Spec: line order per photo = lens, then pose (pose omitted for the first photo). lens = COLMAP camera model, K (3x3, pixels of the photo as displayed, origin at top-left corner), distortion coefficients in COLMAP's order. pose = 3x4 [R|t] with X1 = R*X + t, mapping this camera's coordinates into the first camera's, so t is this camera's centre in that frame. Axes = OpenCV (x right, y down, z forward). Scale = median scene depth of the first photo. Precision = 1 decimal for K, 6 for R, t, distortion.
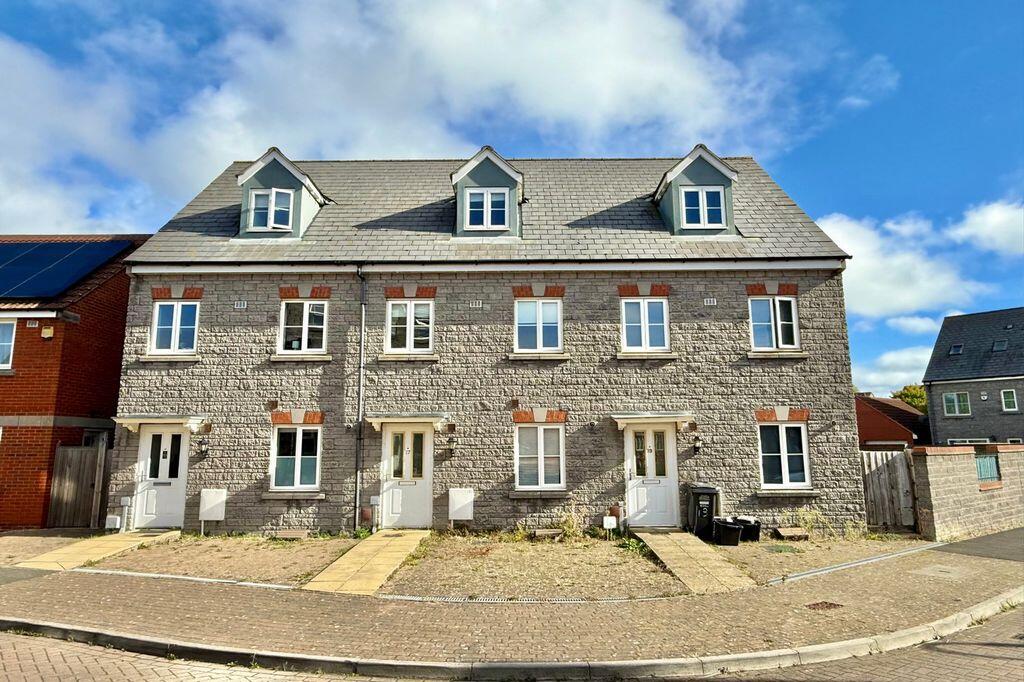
lens RADIAL K [[670.6, 0, 512.4], [0, 670.6, 345.1], [0, 0, 1]] dist [0.007074, 0.002011]
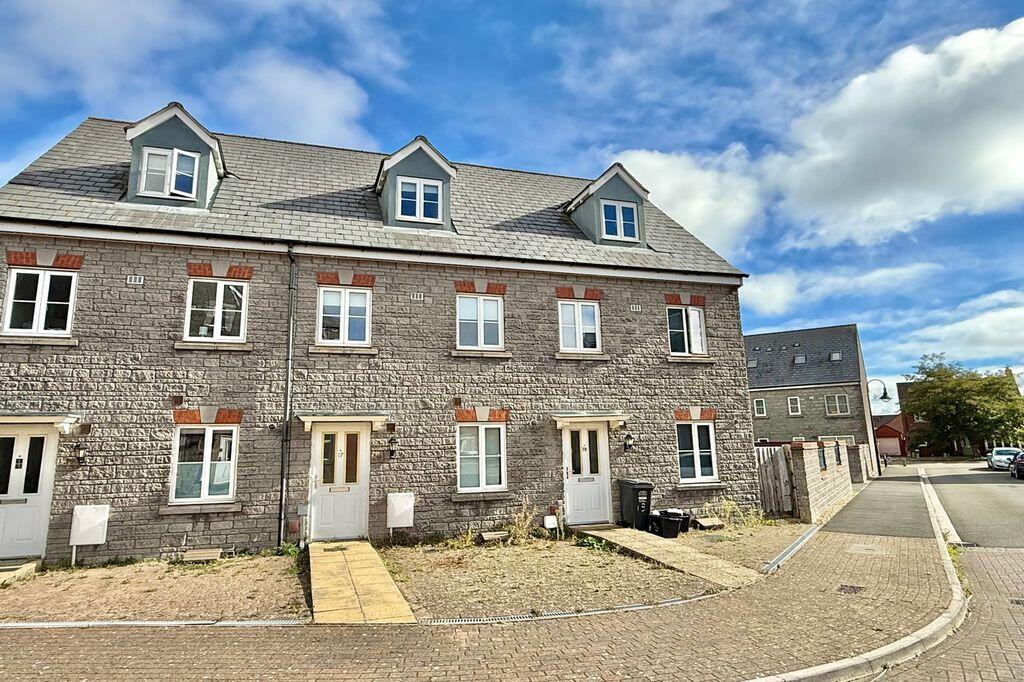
lens RADIAL K [[624.2, 0, 511.4], [0, 624.2, 334.9], [0, 0, 1]] dist [0.003026, 0.001308]
pose [[0.949254, 0.042214, 0.311664, -0.203445], [-0.031512, 0.998730, -0.039299, 0.023902], [-0.312928, 0.027484, 0.949379, 0.123966]]
